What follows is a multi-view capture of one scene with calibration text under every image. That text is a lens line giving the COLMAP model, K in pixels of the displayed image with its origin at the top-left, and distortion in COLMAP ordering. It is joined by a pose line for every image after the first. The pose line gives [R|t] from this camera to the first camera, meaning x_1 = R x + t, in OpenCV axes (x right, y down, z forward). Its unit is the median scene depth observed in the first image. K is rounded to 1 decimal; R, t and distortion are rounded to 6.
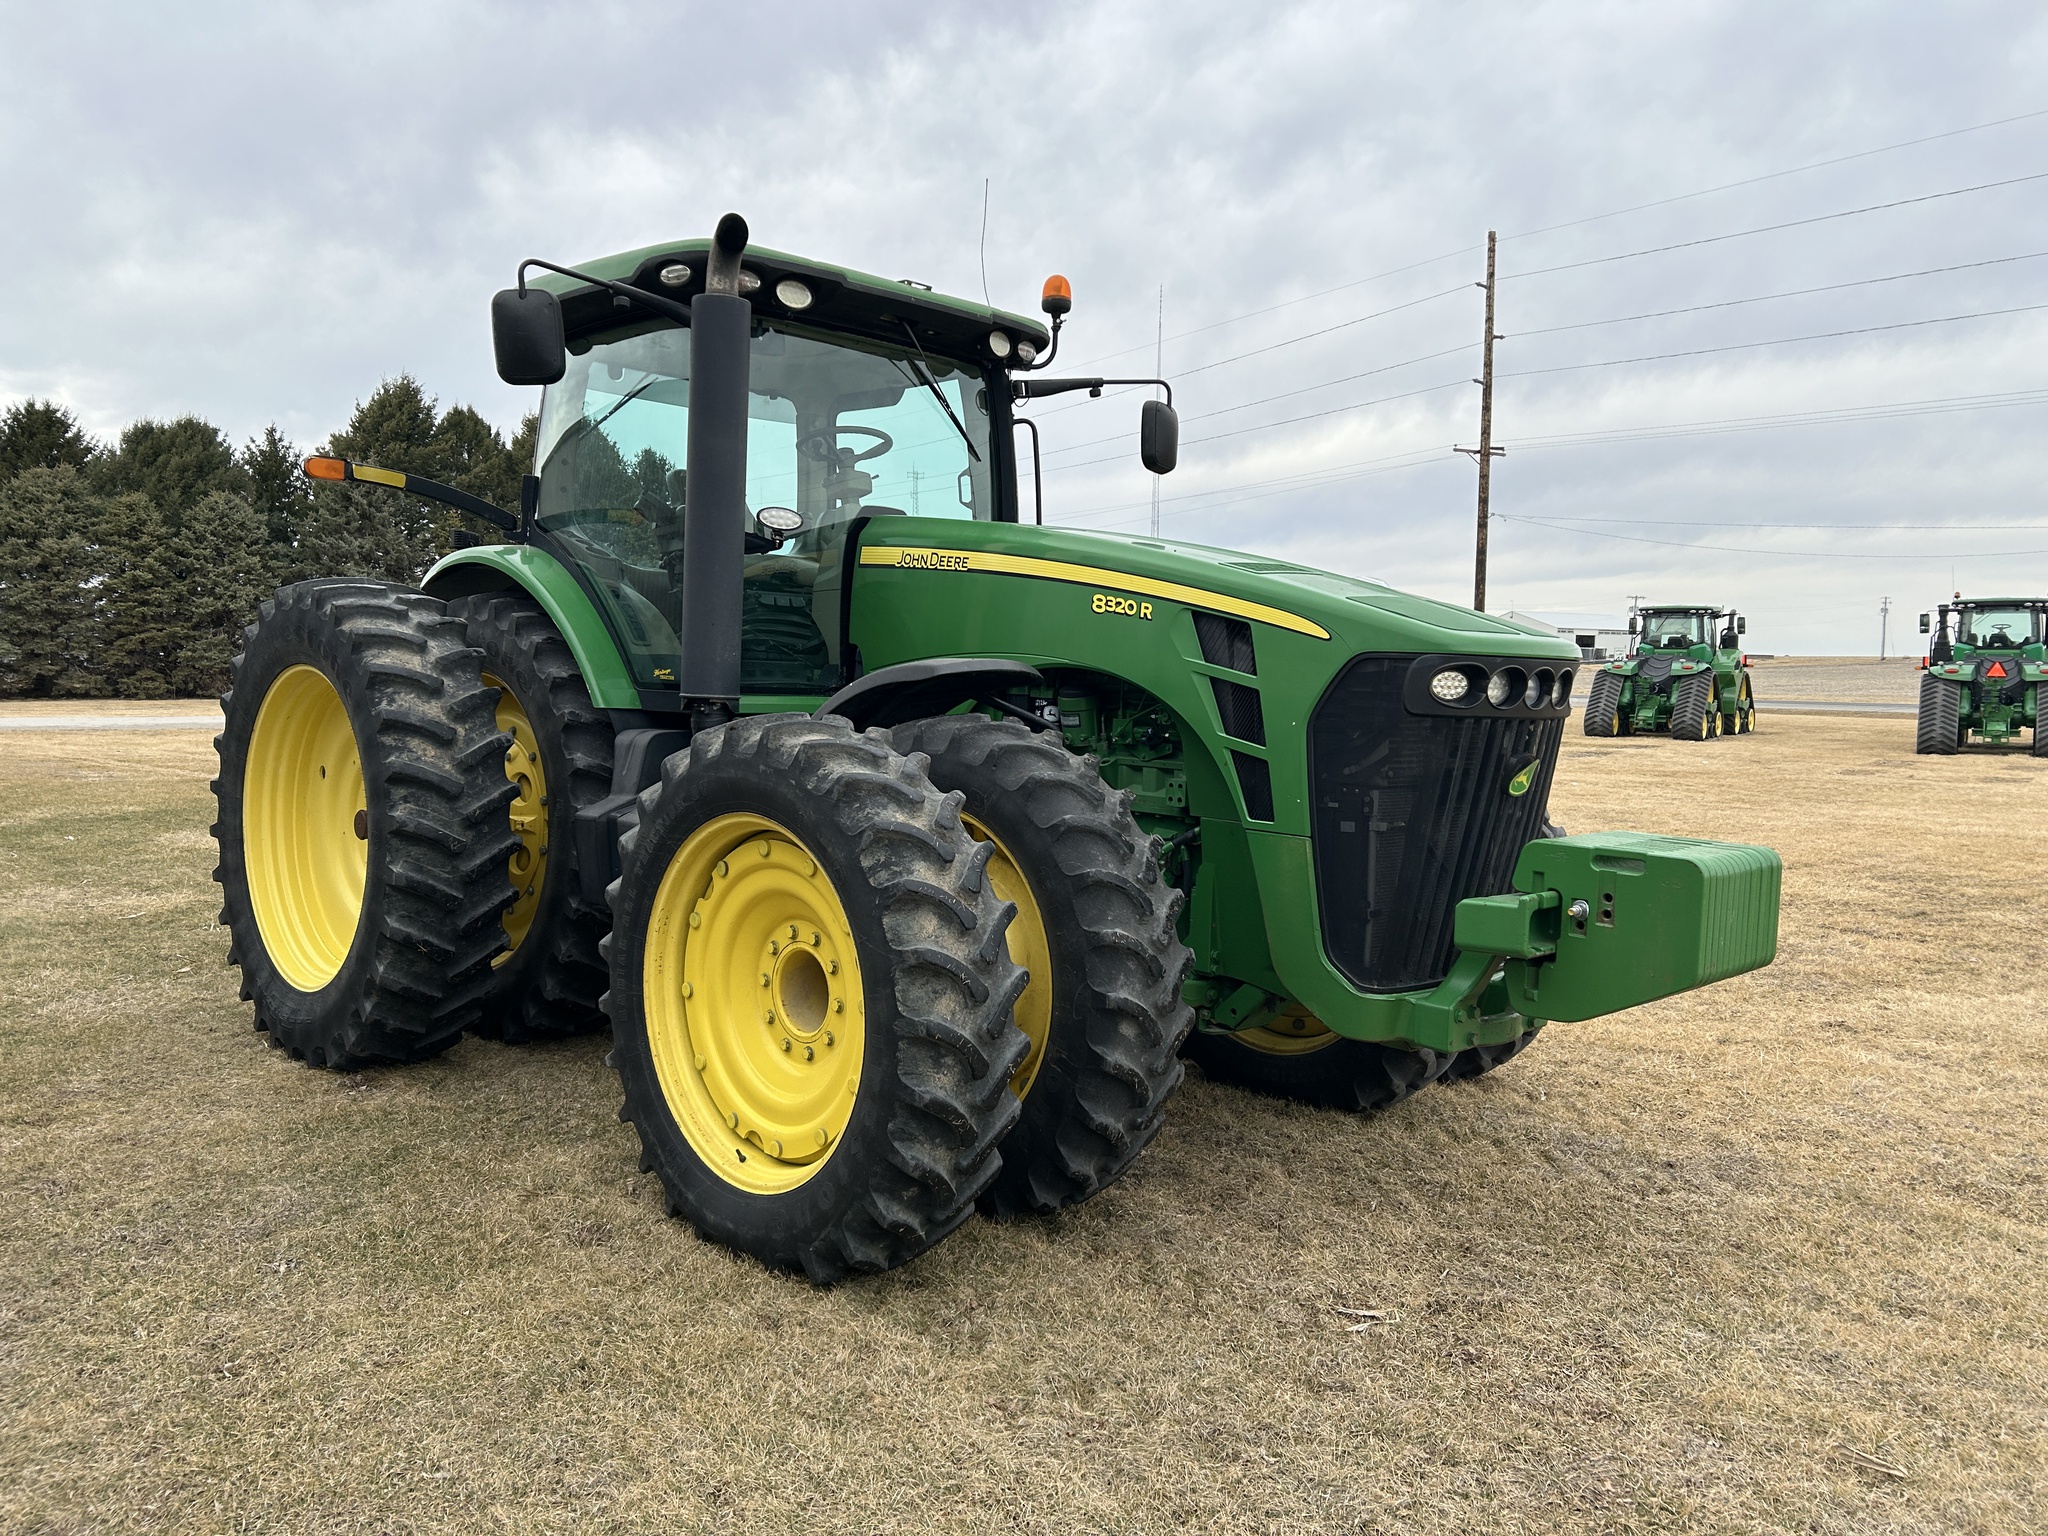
lens RADIAL K [[1541.2, 0, 1024.0], [0, 1541.2, 768.0], [0, 0, 1]] dist [0.057527, -0.067920]
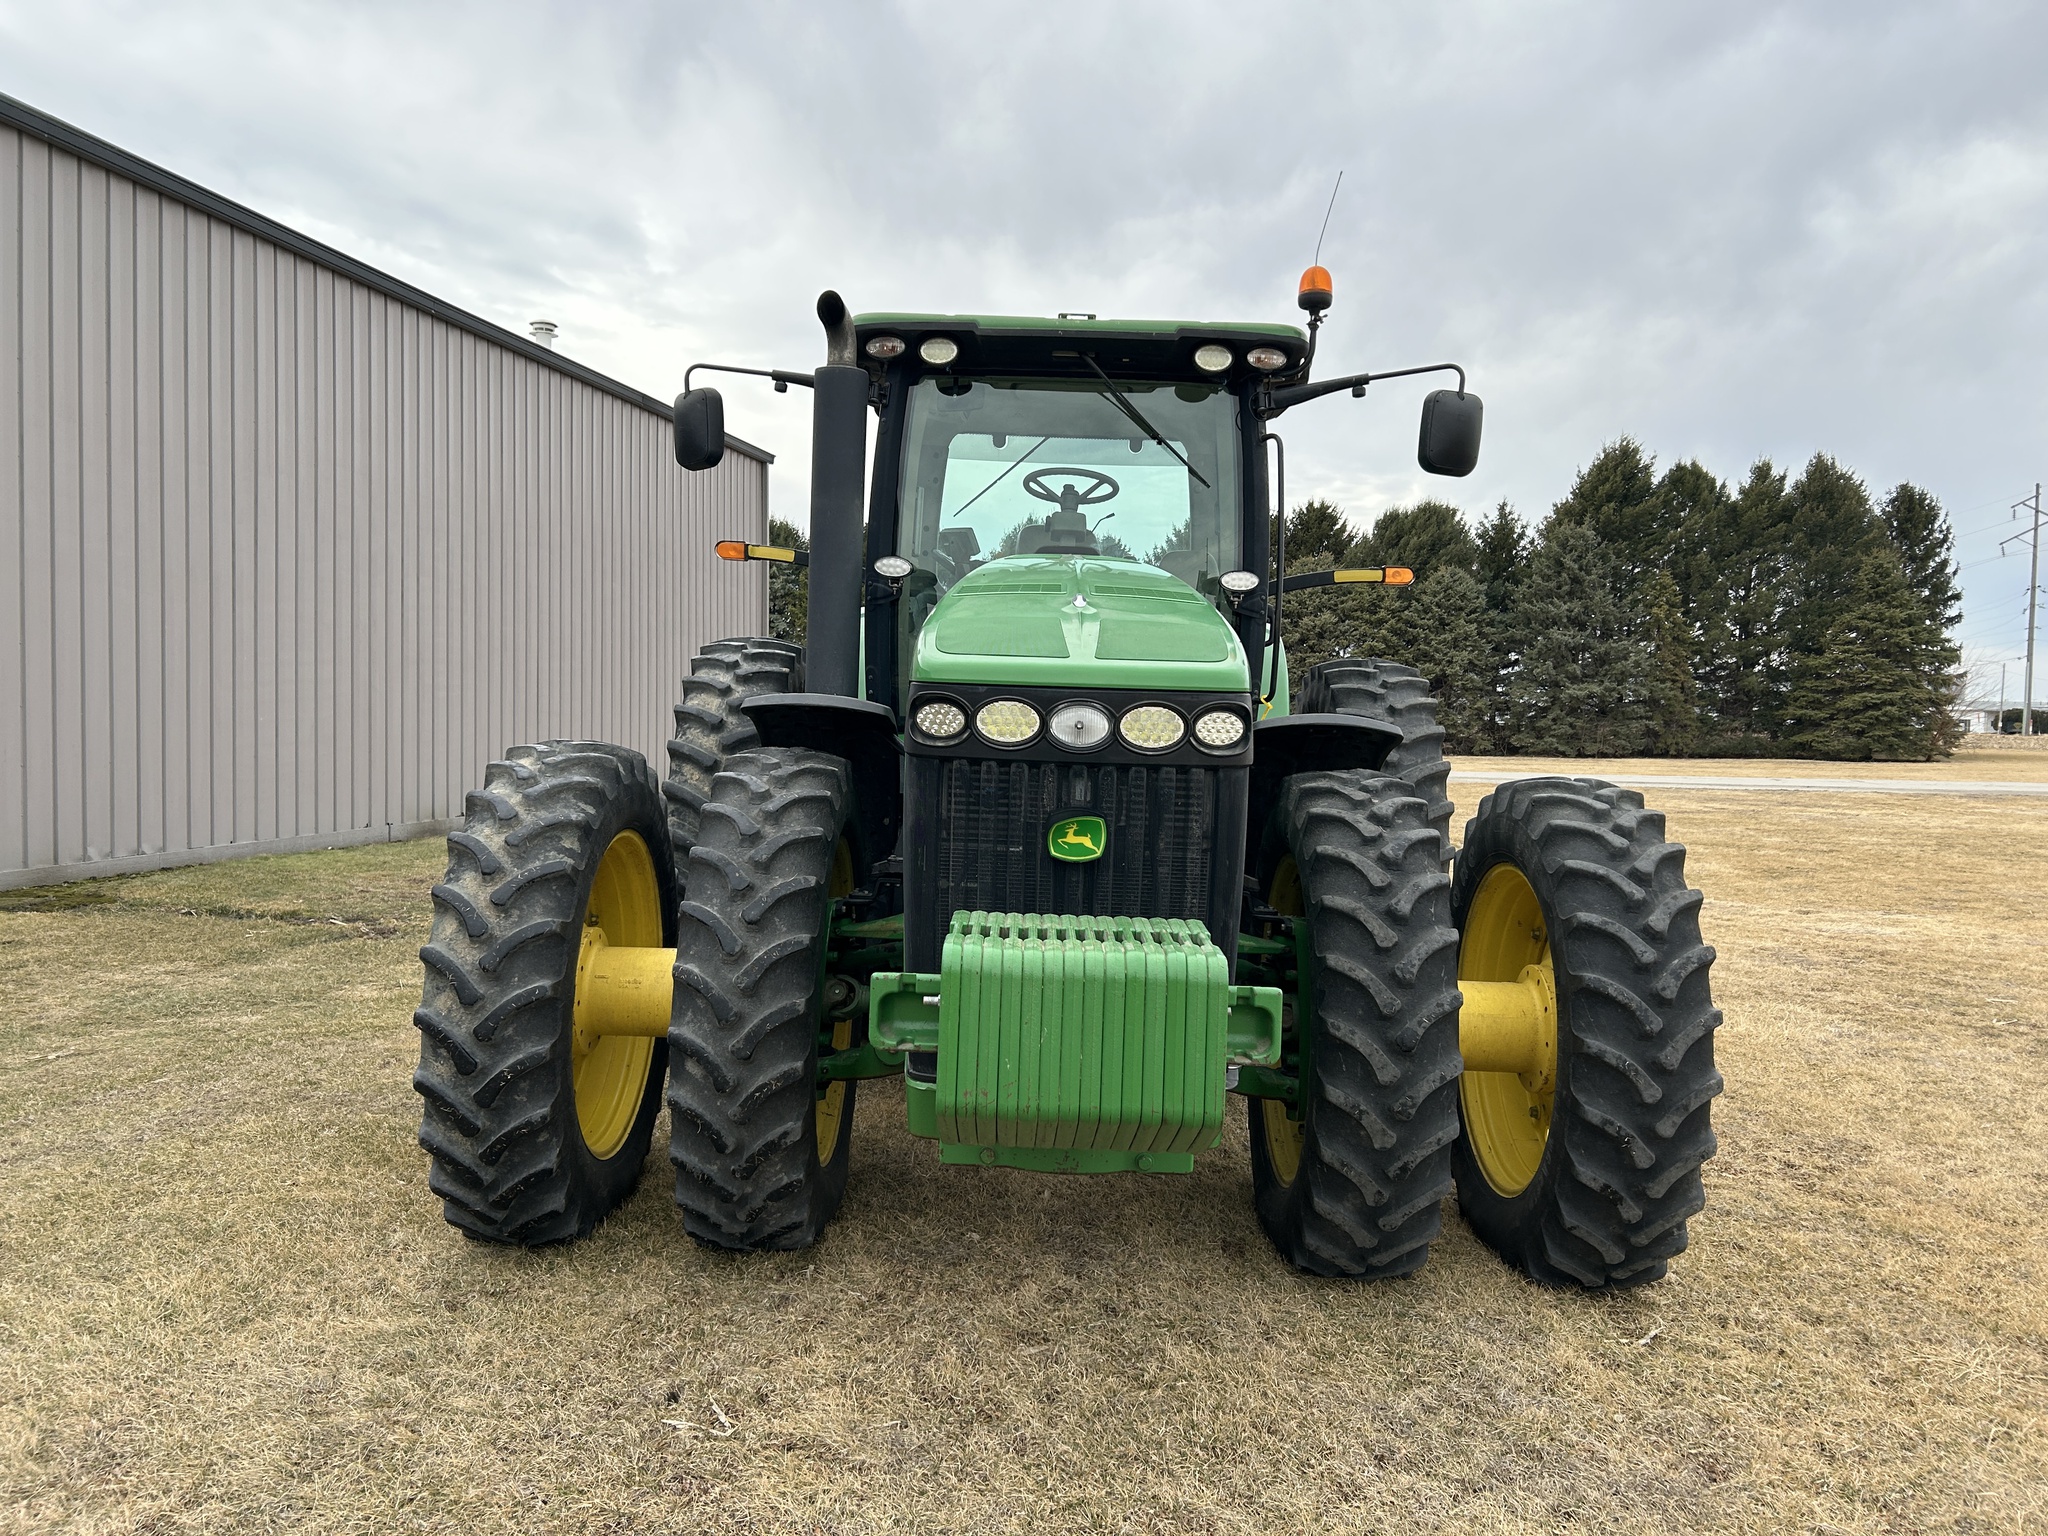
lens RADIAL K [[1555.2, 0, 1021.7], [0, 1555.2, 760.6], [0, 0, 1]] dist [0.054893, -0.064059]
pose [[0.701799, 0.023313, -0.711994, 0.664917], [-0.055570, 0.998210, -0.022090, -0.009780], [0.710205, 0.055068, 0.701838, 0.328225]]
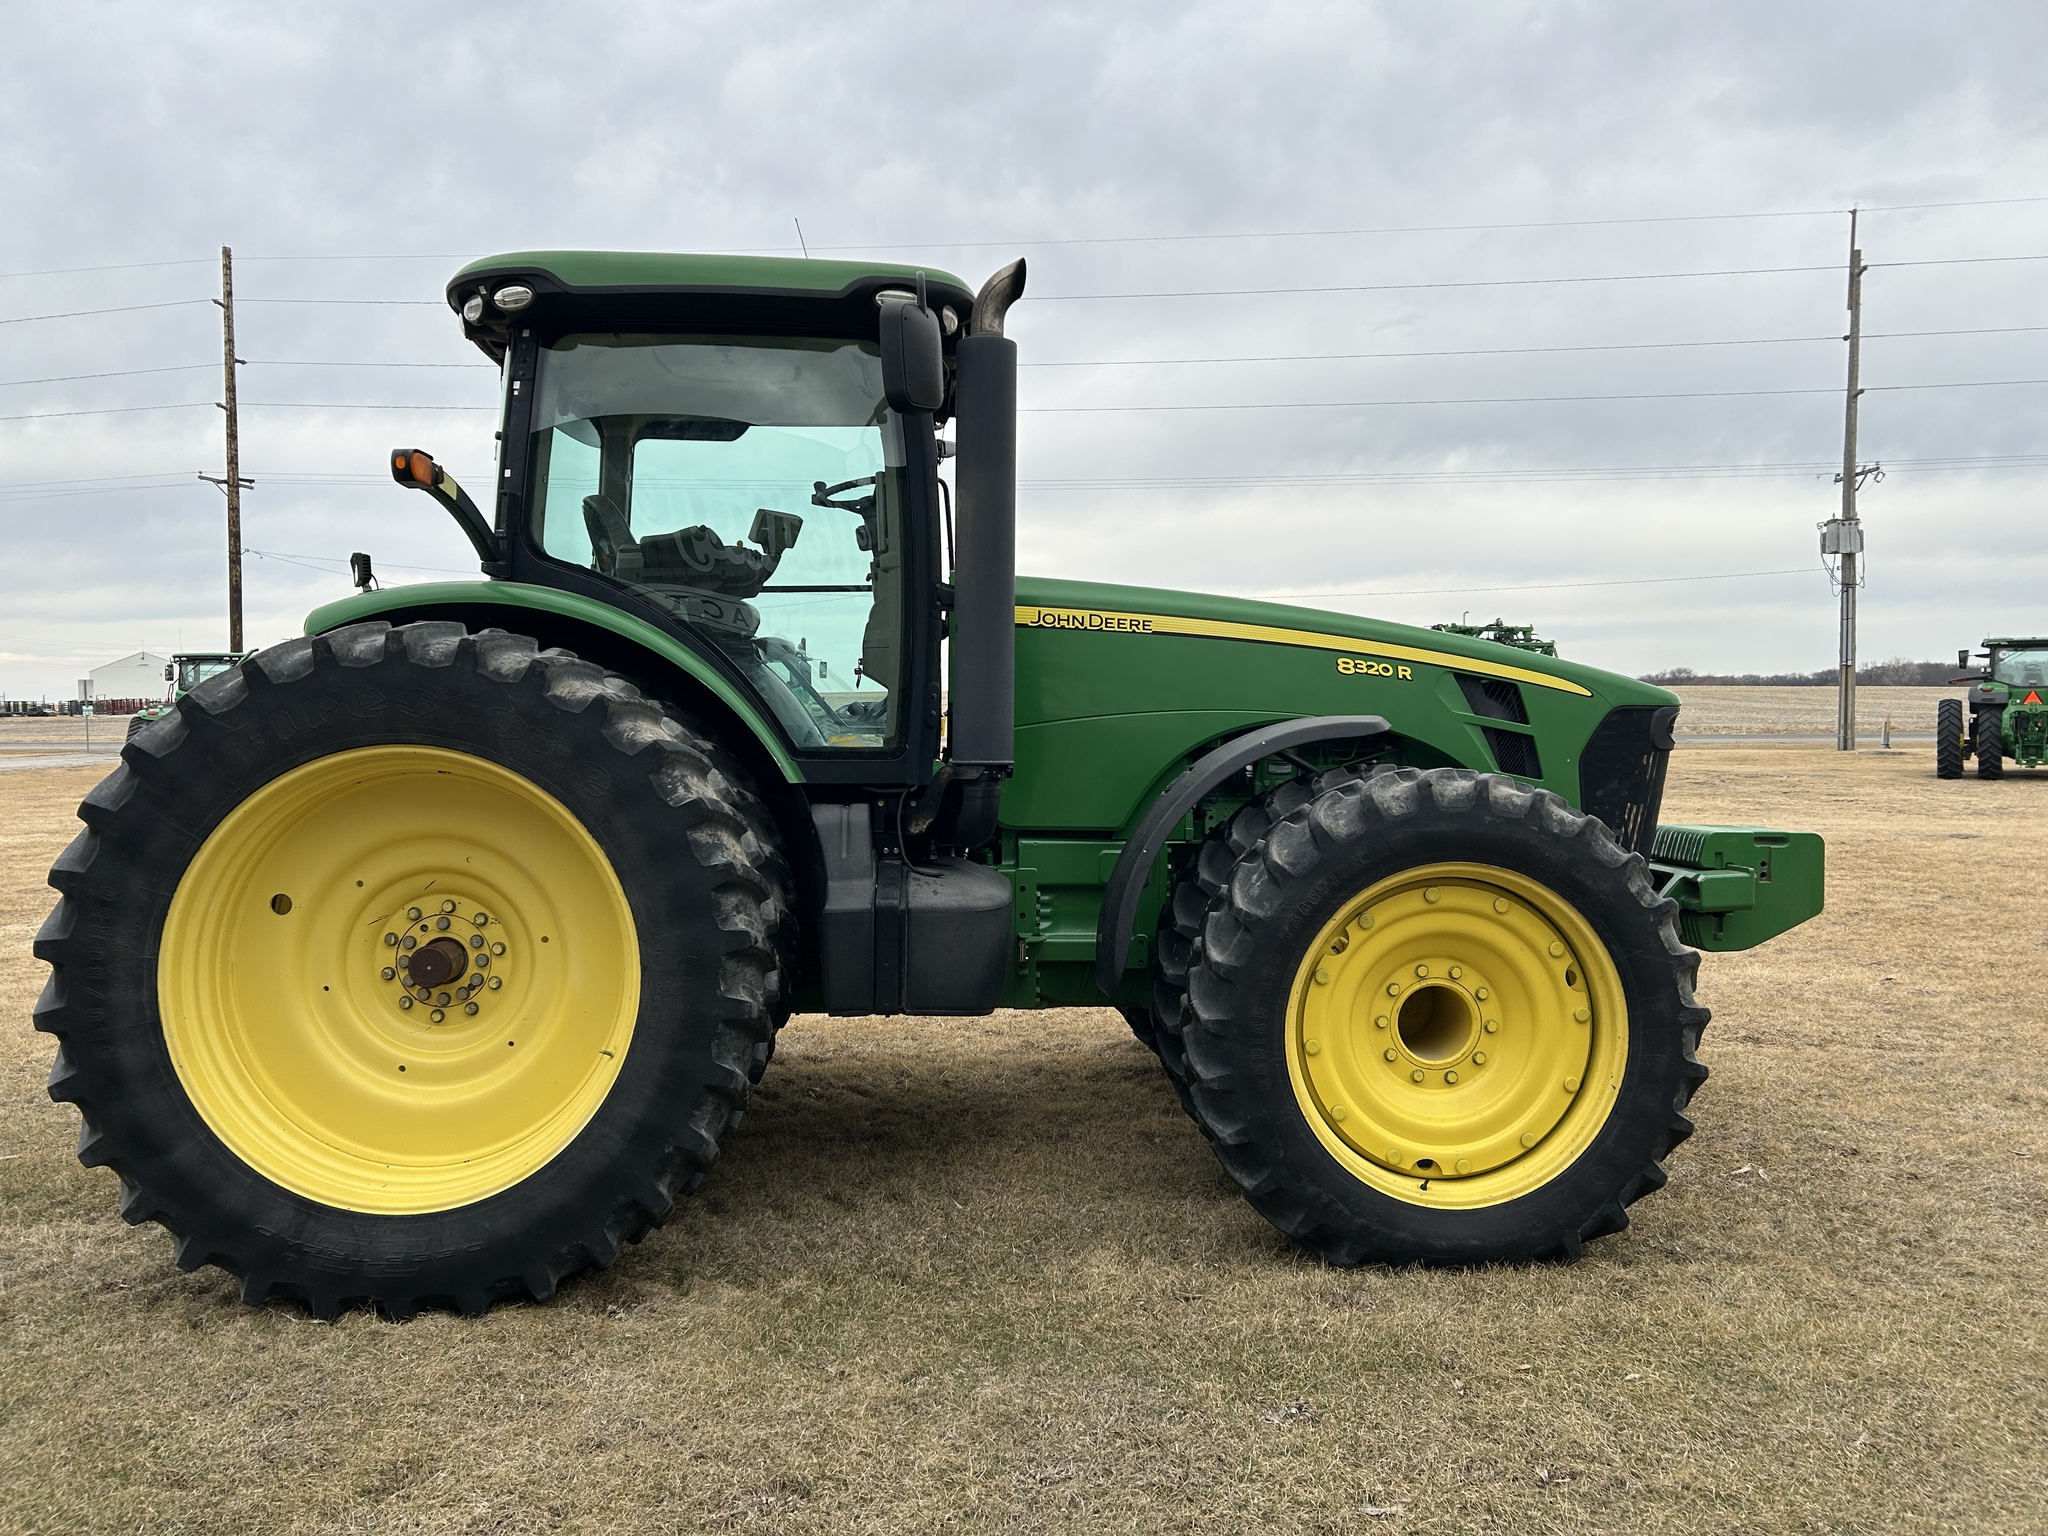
lens RADIAL K [[1541.2, 0, 1024.0], [0, 1541.2, 768.0], [0, 0, 1]] dist [0.057527, -0.067920]
pose [[0.671861, -0.045538, 0.739276, -0.872865], [0.065979, 0.997820, 0.001502, -0.042818], [-0.737732, 0.047768, 0.673401, 0.356822]]
